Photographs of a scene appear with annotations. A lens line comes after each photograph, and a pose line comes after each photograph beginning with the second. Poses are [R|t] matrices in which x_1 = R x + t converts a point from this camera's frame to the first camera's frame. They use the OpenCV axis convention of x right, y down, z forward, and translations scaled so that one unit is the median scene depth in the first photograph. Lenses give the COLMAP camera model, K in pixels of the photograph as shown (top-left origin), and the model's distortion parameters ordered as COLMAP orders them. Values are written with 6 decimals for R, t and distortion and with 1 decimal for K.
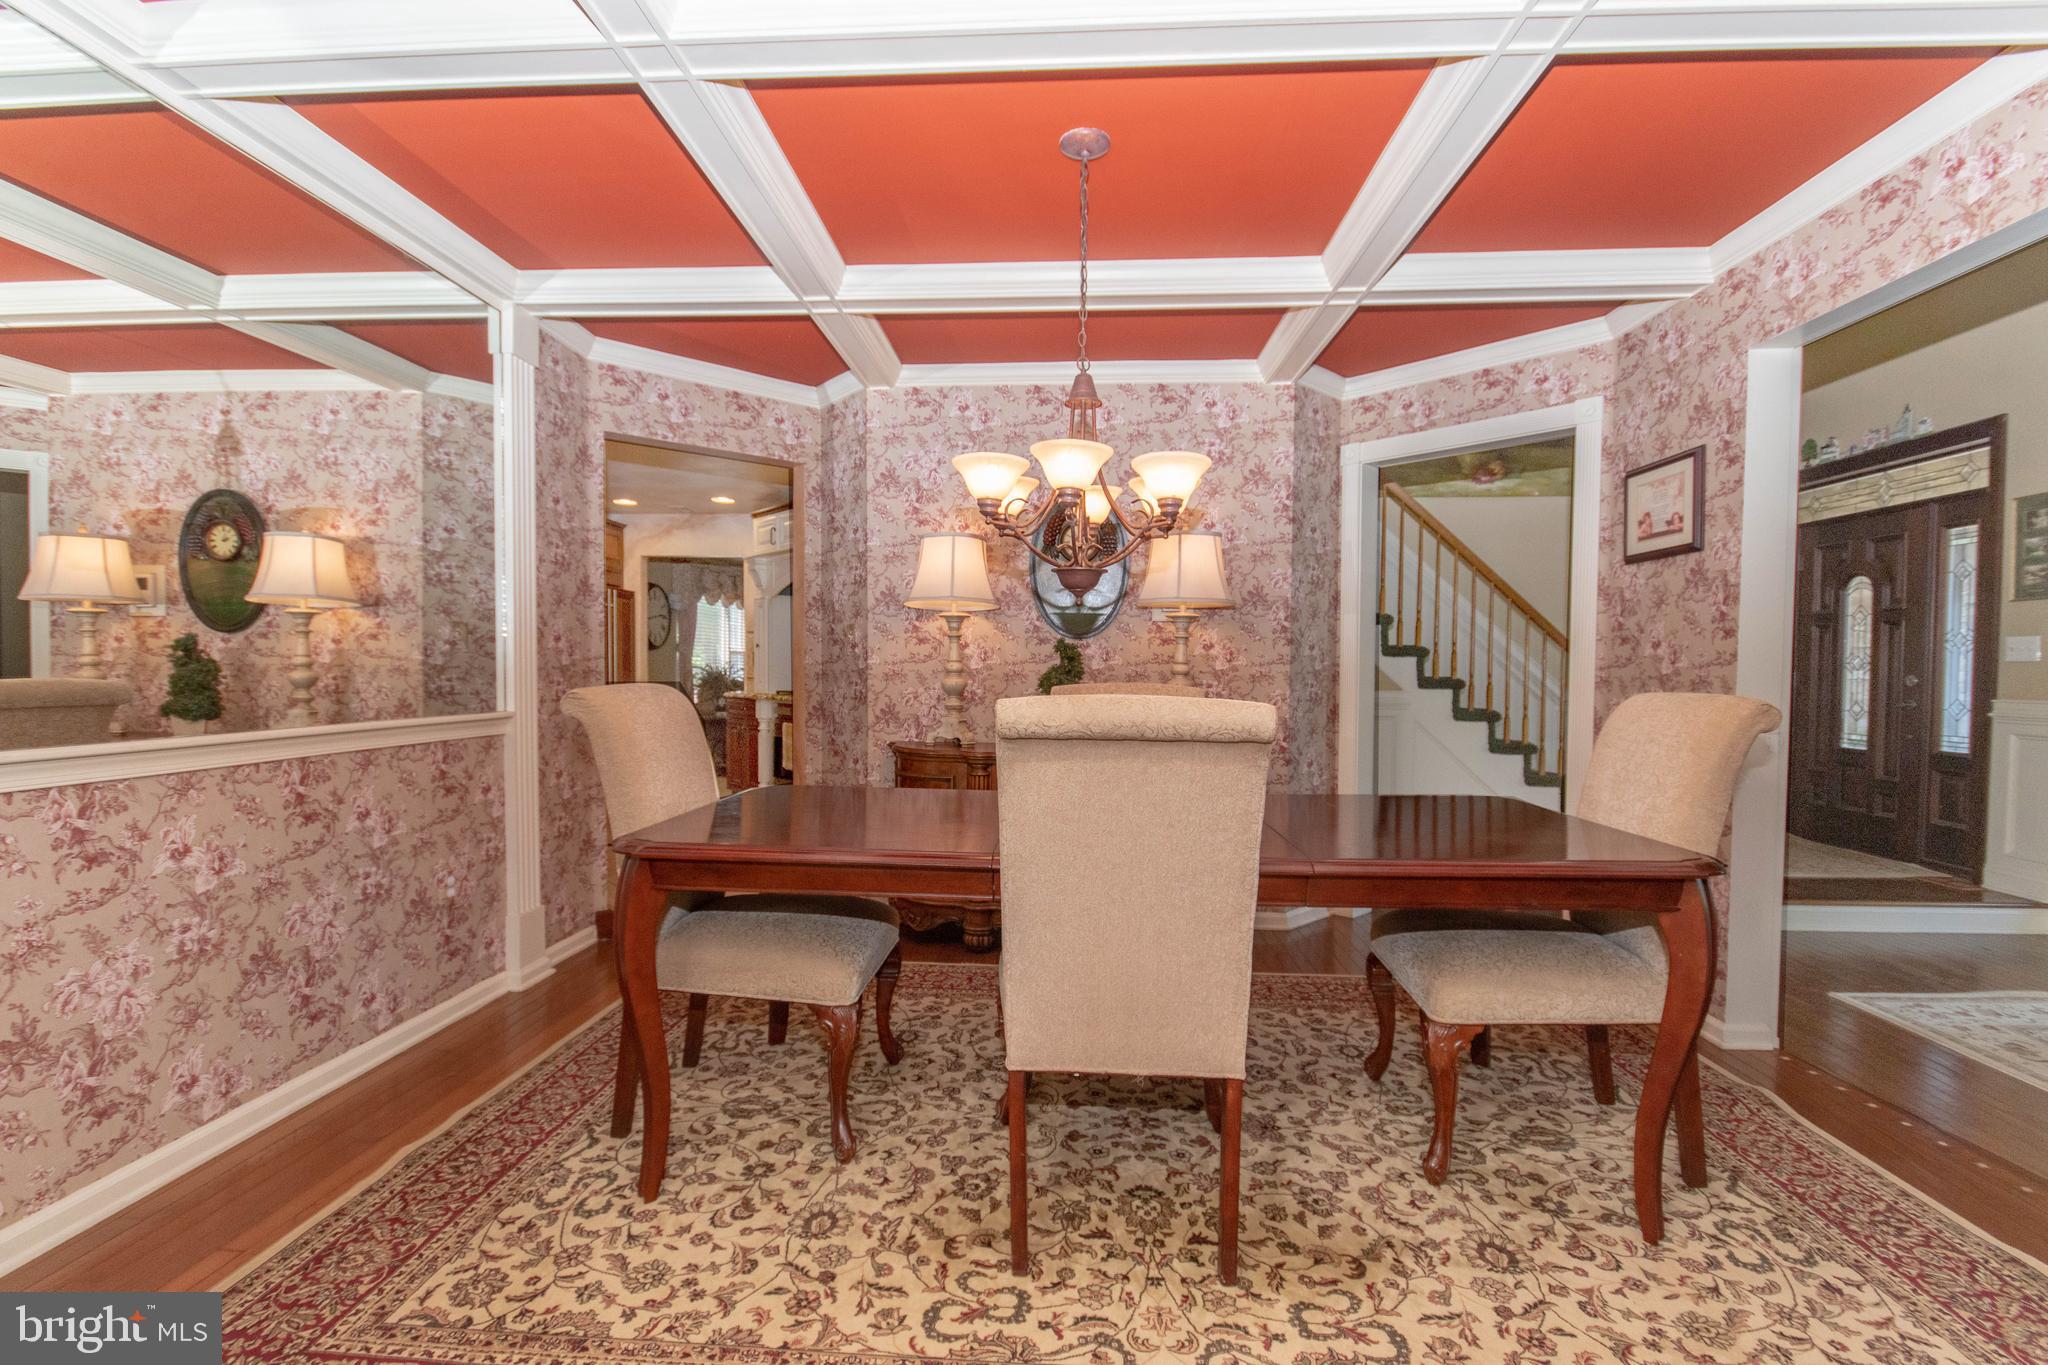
lens RADIAL K [[952.5, 0, 1026.7], [0, 952.5, 701.3], [0, 0, 1]] dist [-0.002503, -0.000704]
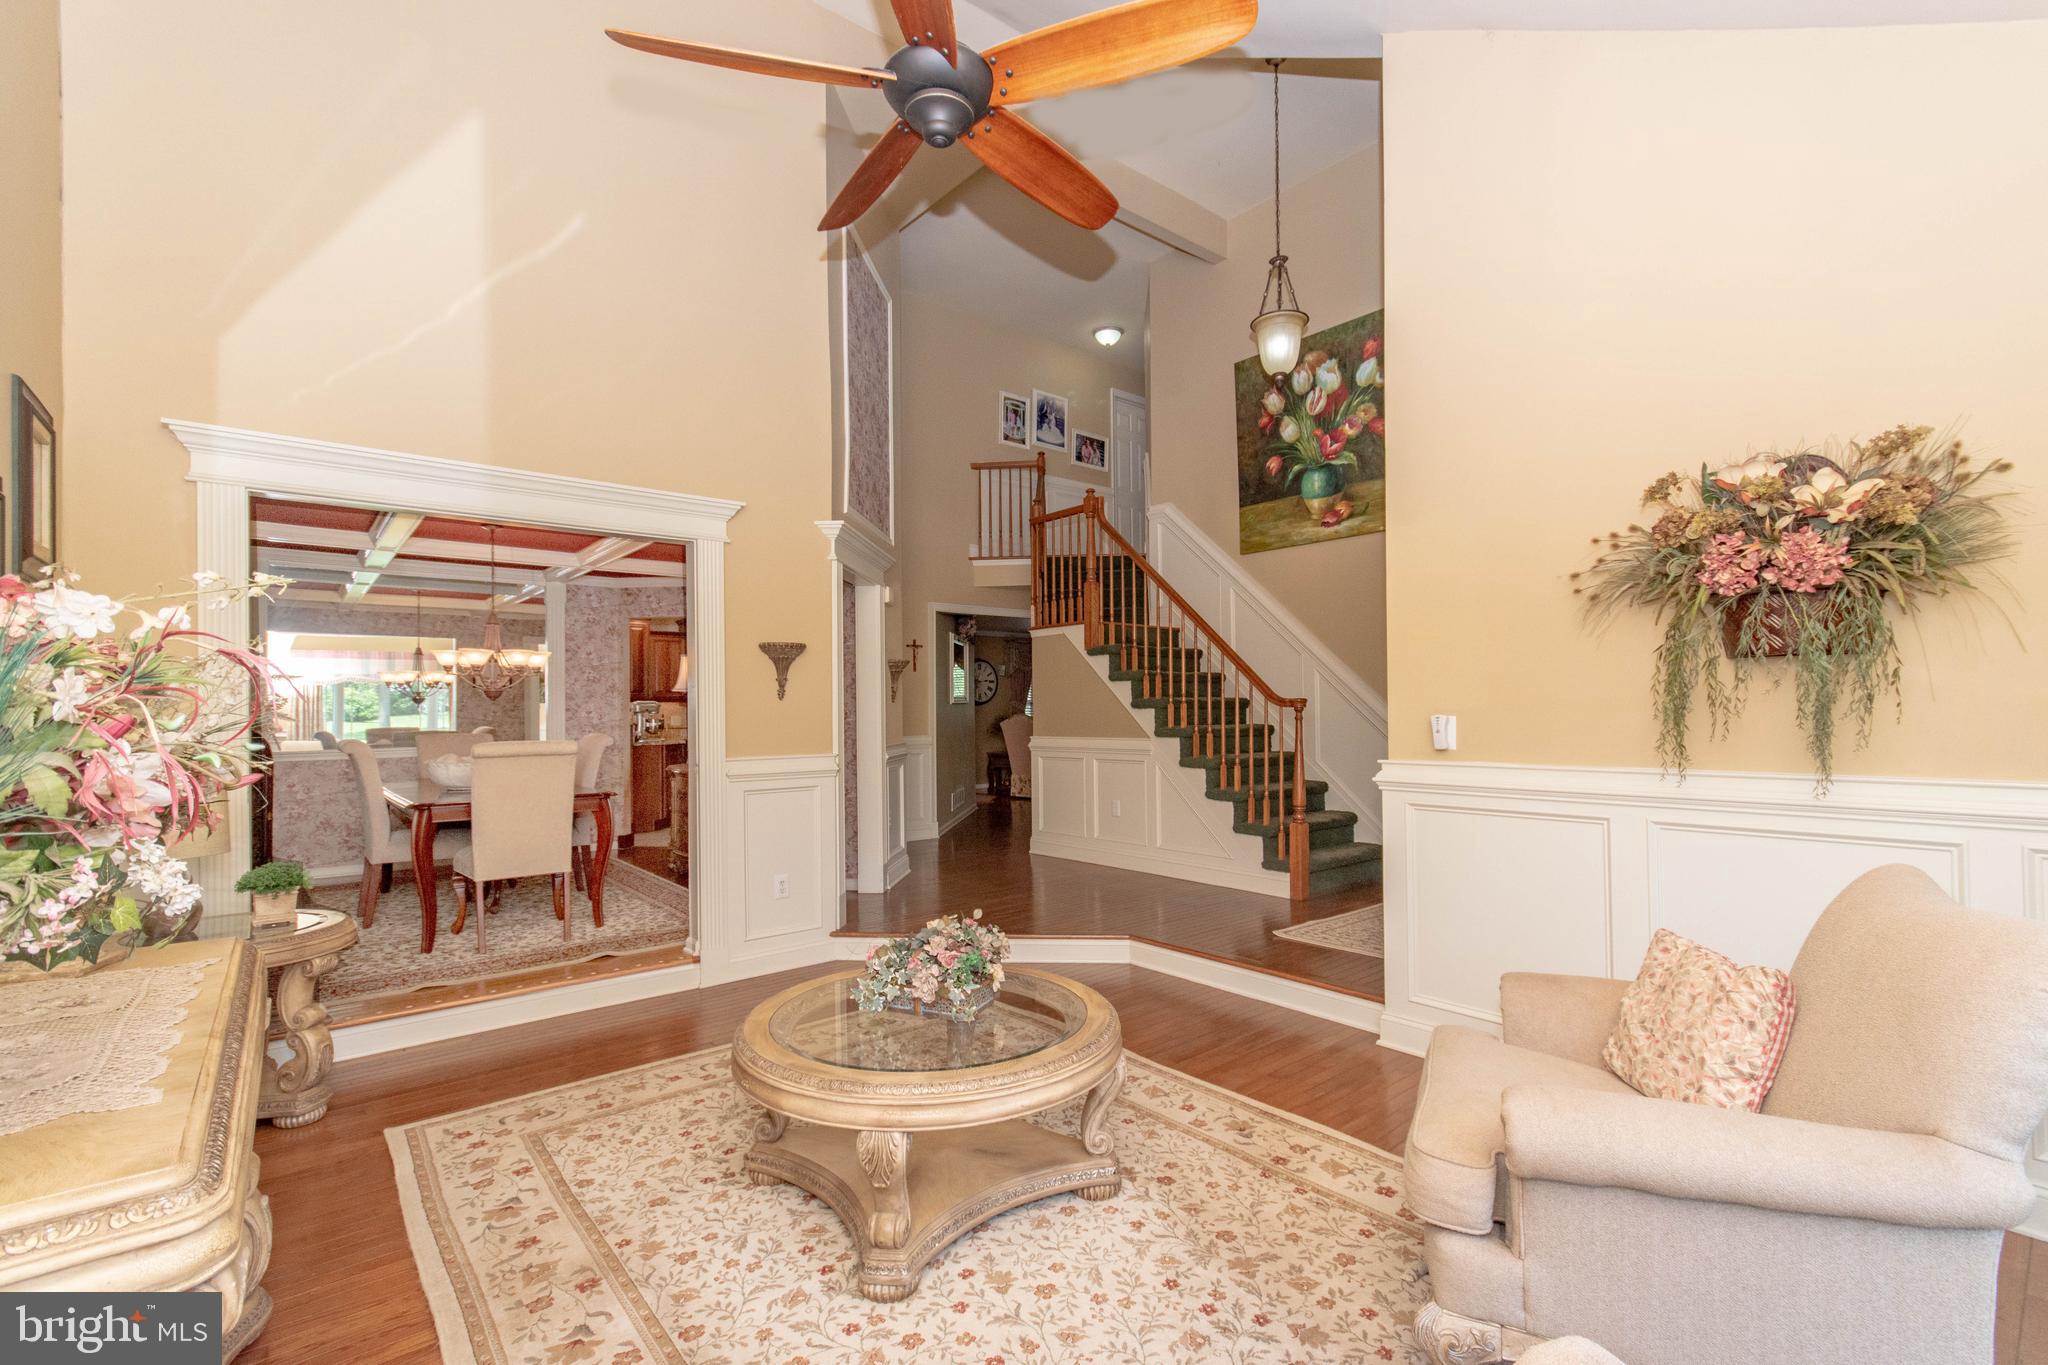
lens RADIAL K [[892.8, 0, 1013.1], [0, 892.8, 709.9], [0, 0, 1]] dist [-0.000324, -0.000032]
pose [[0.672590, -0.010465, -0.739941, 1.230893], [-0.012230, 0.999606, -0.025254, -0.016816], [0.739914, 0.026035, 0.672197, 0.189412]]
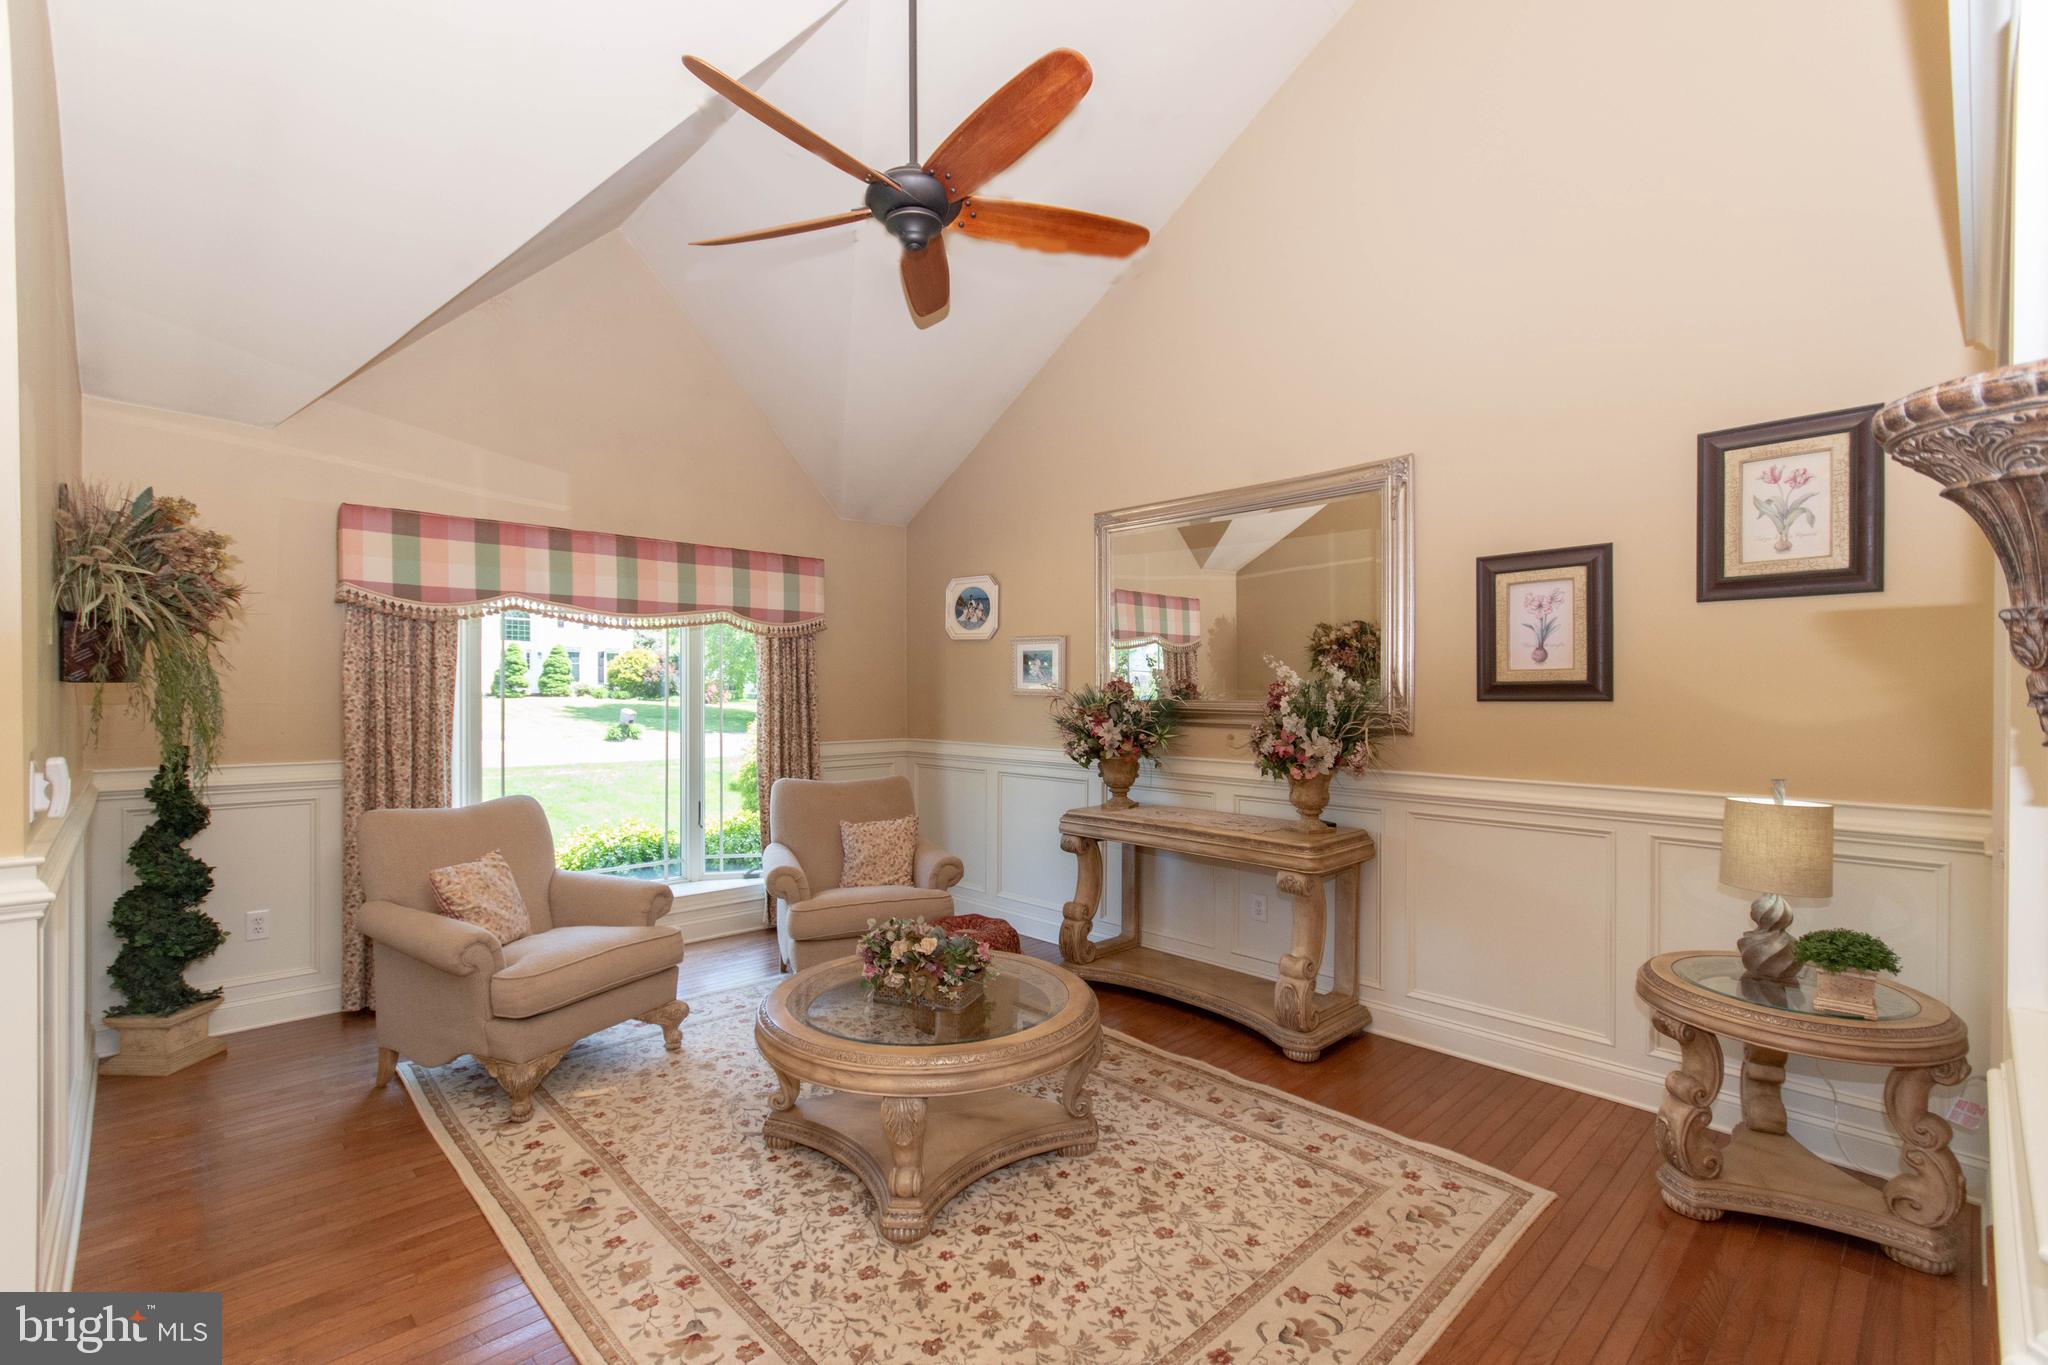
lens RADIAL K [[913.2, 0, 1016.0], [0, 913.2, 693.3], [0, 0, 1]] dist [0.002812, 0.000420]
pose [[-0.727606, -0.008668, 0.685940, 0.444738], [0.018538, 0.999307, 0.032292, -0.063538], [-0.685745, 0.036212, -0.726941, 0.830125]]
